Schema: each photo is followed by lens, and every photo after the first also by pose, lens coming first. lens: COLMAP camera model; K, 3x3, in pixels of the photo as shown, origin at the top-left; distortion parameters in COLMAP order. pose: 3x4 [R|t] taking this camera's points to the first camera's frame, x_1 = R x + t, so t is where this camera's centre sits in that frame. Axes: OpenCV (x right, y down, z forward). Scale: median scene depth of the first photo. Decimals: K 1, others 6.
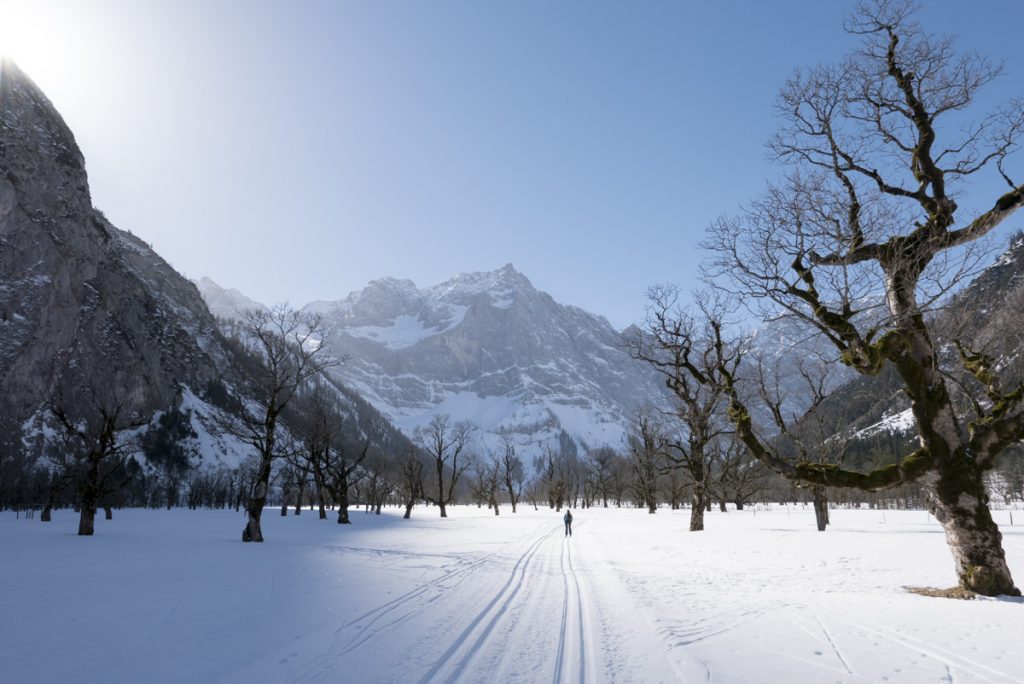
lens RADIAL K [[730.0, 0, 512.0], [0, 730.0, 342.0], [0, 0, 1]] dist [-0.047486, 0.033660]
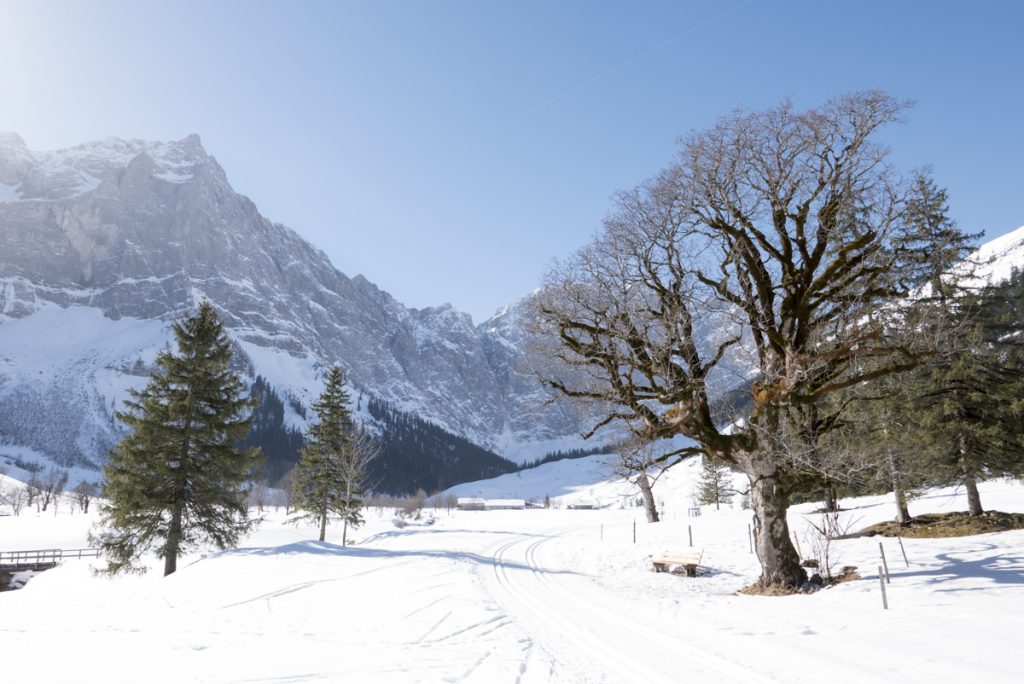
lens RADIAL K [[730.0, 0, 512.0], [0, 730.0, 342.0], [0, 0, 1]] dist [-0.047486, 0.033660]
pose [[0.906605, 0.116387, 0.405612, 0.014436], [-0.112138, 0.993100, -0.034317, 0.075503], [-0.406807, -0.014372, 0.913401, 0.347747]]
